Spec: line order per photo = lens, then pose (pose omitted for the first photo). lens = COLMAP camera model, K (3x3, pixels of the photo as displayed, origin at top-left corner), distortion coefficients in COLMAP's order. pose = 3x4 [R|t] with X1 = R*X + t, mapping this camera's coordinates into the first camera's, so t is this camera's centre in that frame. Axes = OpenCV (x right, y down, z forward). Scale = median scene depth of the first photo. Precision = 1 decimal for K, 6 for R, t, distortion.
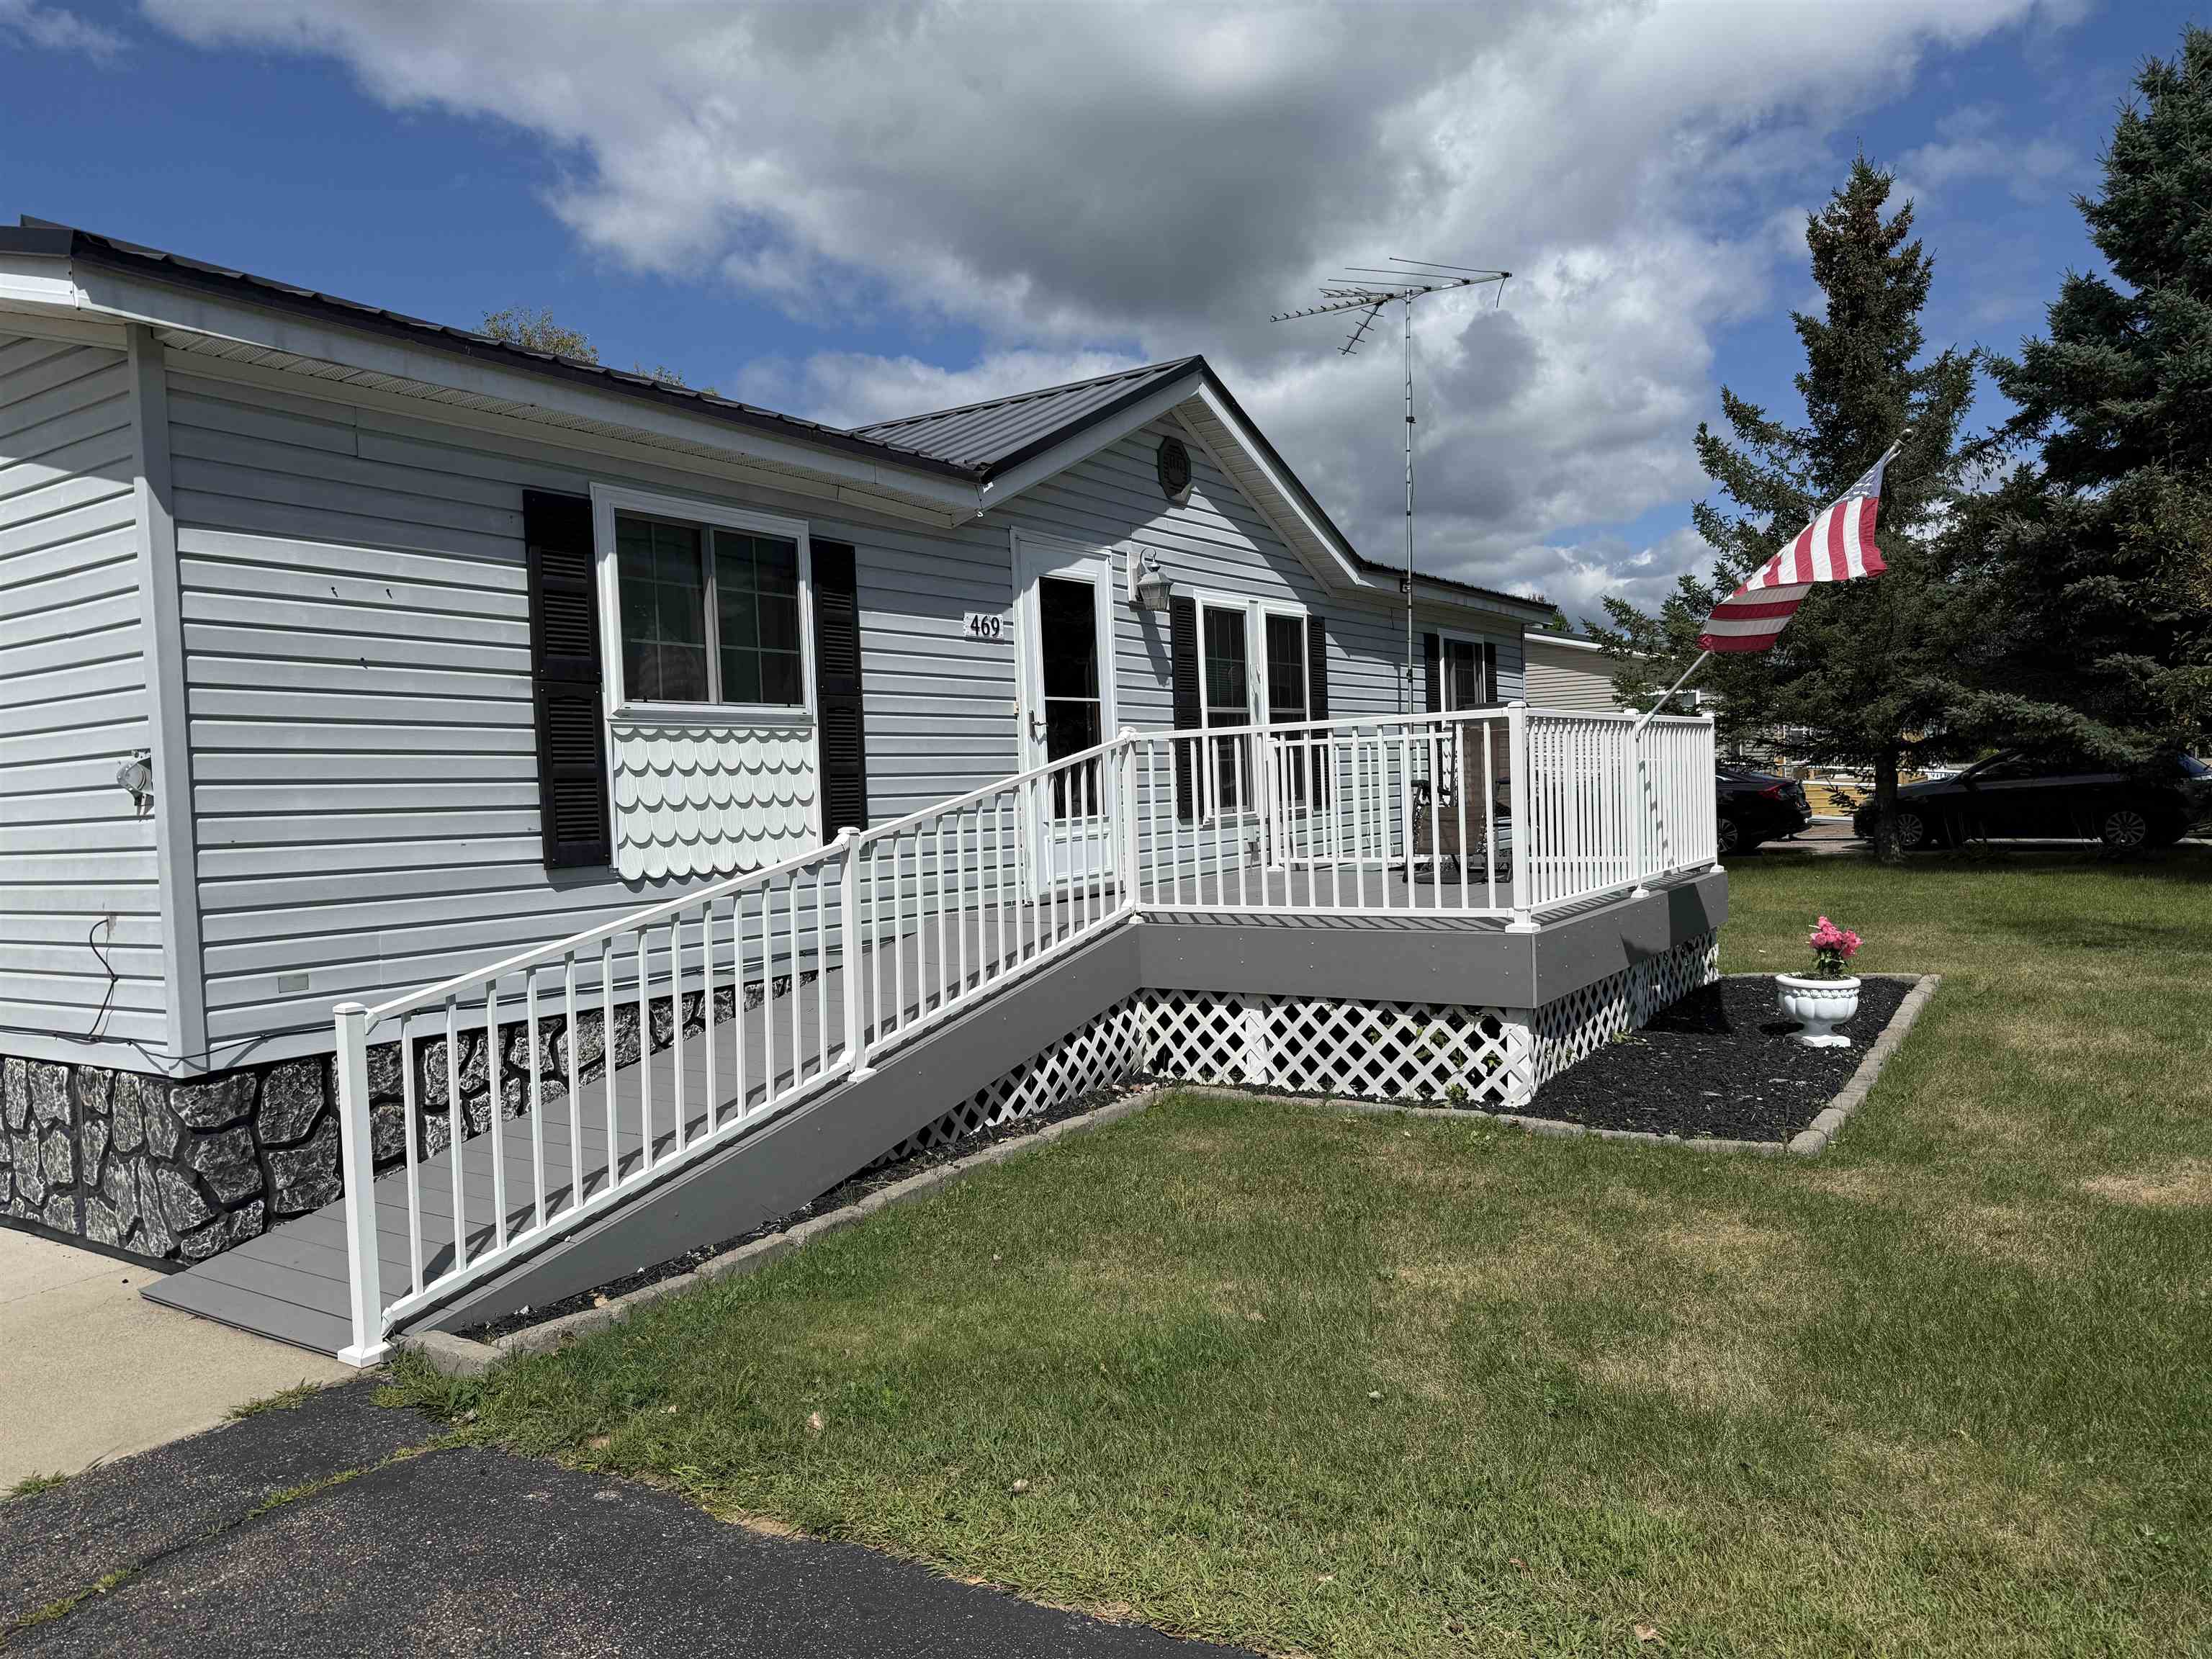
lens RADIAL K [[1523.8, 0, 1106.0], [0, 1523.8, 829.5], [0, 0, 1]] dist [0.001559, -0.001173]
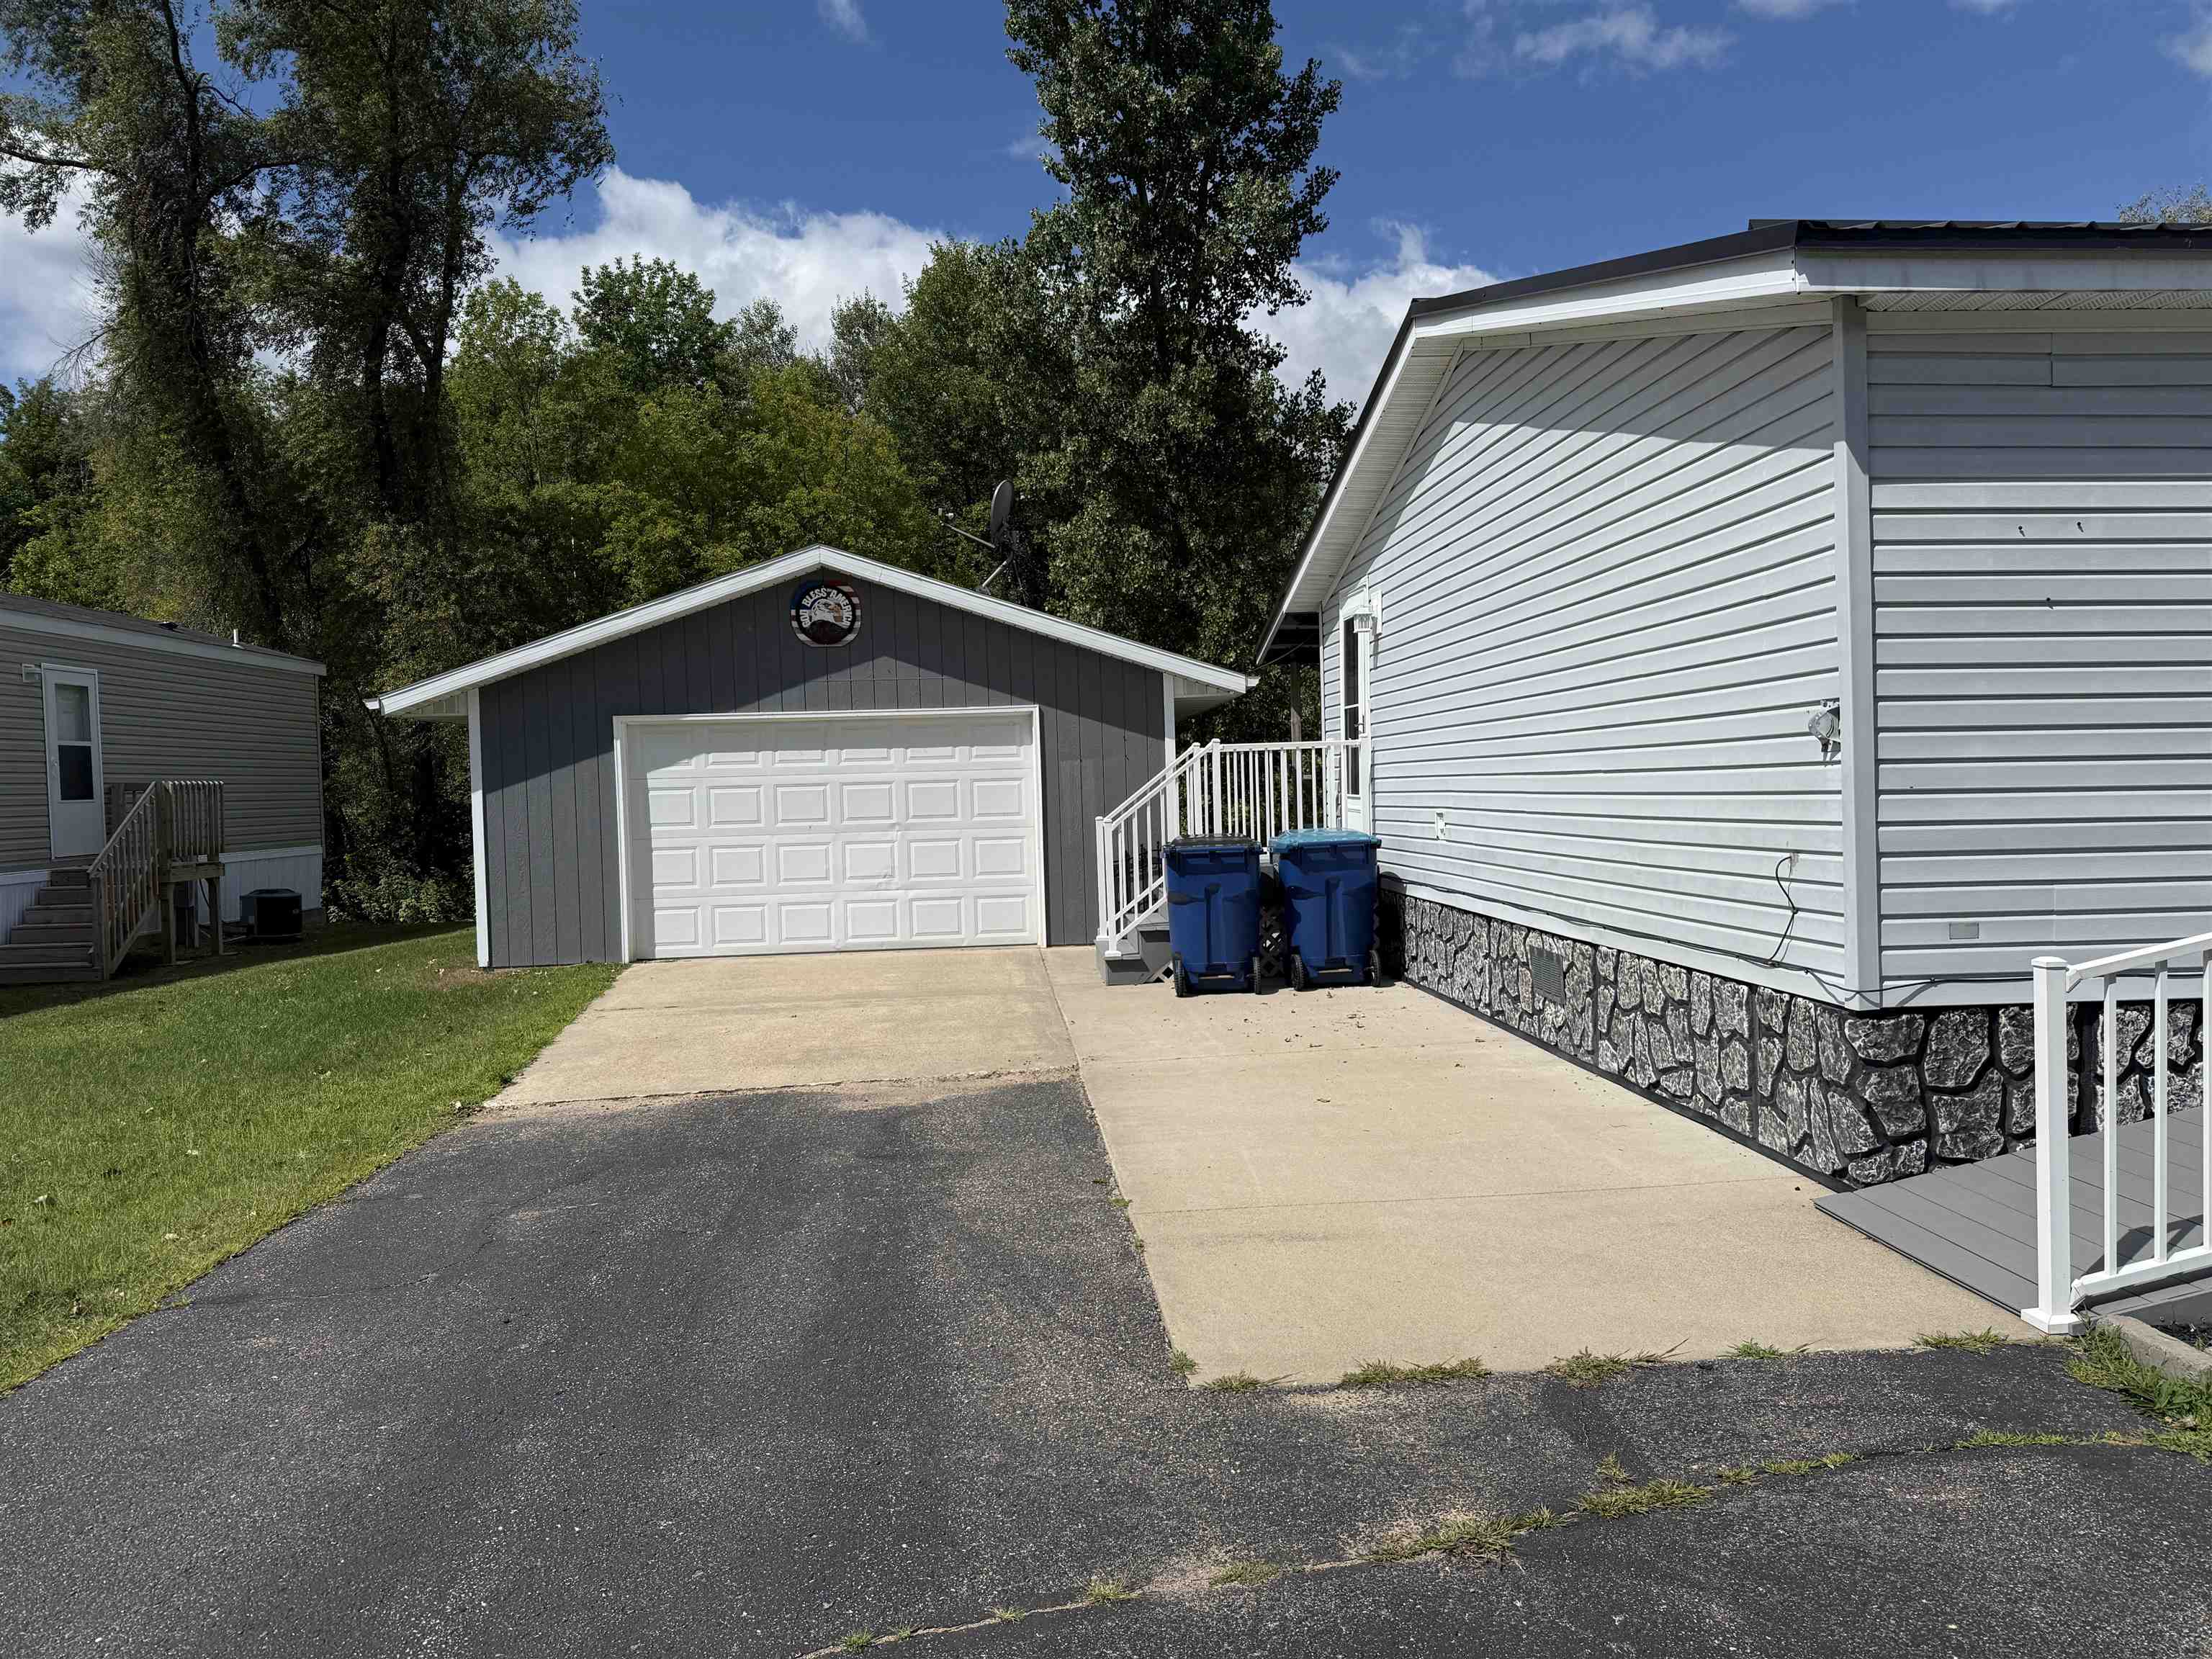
lens RADIAL K [[1552.7, 0, 1106.0], [0, 1552.7, 829.5], [0, 0, 1]] dist [0.004870, -0.002239]
pose [[0.621197, 0.045274, -0.782345, -0.092746], [-0.019198, 0.998909, 0.042563, 0.002153], [0.783419, -0.011420, 0.621389, -0.073842]]
